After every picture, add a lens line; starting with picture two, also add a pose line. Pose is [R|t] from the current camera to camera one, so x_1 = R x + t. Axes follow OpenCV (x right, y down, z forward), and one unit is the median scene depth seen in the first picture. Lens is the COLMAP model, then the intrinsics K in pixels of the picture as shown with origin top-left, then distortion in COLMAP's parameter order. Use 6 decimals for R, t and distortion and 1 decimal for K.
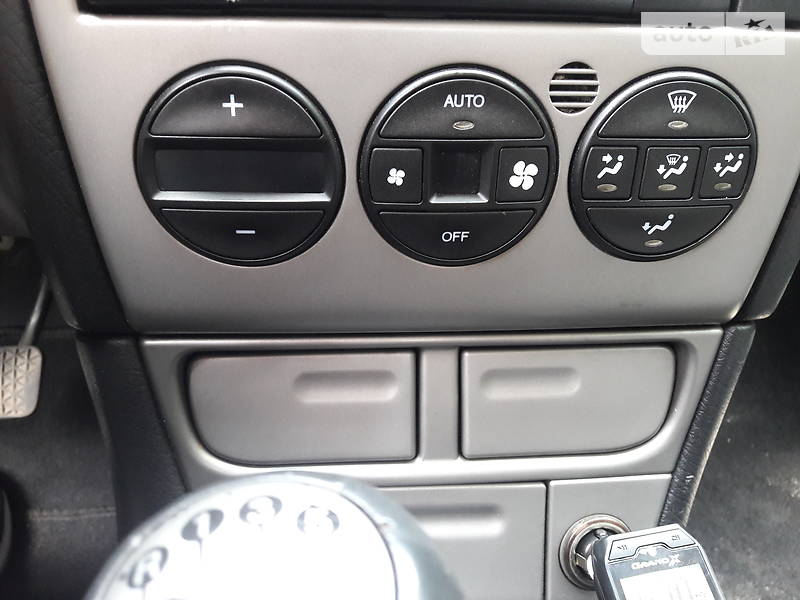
lens RADIAL K [[658.5, 0, 403.0], [0, 658.5, 303.5], [0, 0, 1]] dist [0.094591, -0.142709]
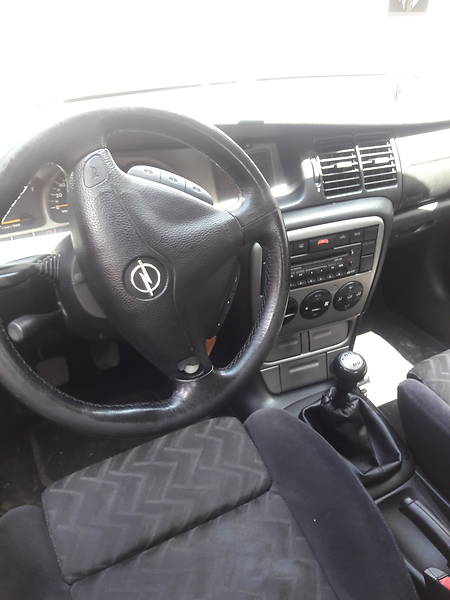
lens RADIAL K [[493.9, 0, 225.0], [0, 493.9, 300.0], [0, 0, 1]] dist [0.094591, -0.142709]
pose [[0.953491, -0.180786, 0.241185, -1.394364], [0.134908, 0.971506, 0.194874, -0.979133], [-0.269544, -0.153273, 0.950712, -2.336425]]
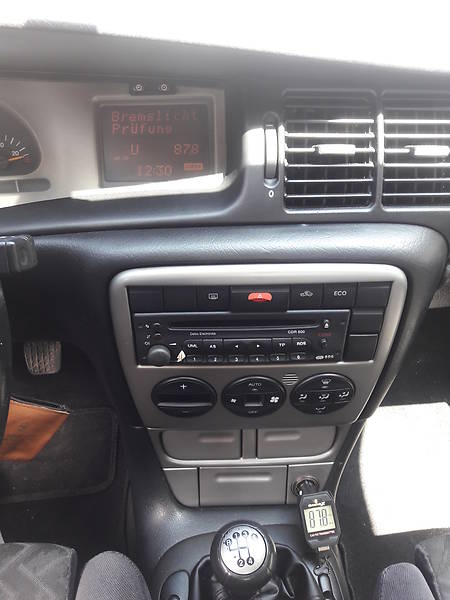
lens RADIAL K [[493.9, 0, 225.0], [0, 493.9, 300.0], [0, 0, 1]] dist [0.094591, -0.142709]
pose [[0.999043, 0.018117, -0.039812, 0.027823], [-0.007555, 0.967986, 0.250890, -1.030780], [0.043083, -0.250349, 0.967197, -0.956104]]
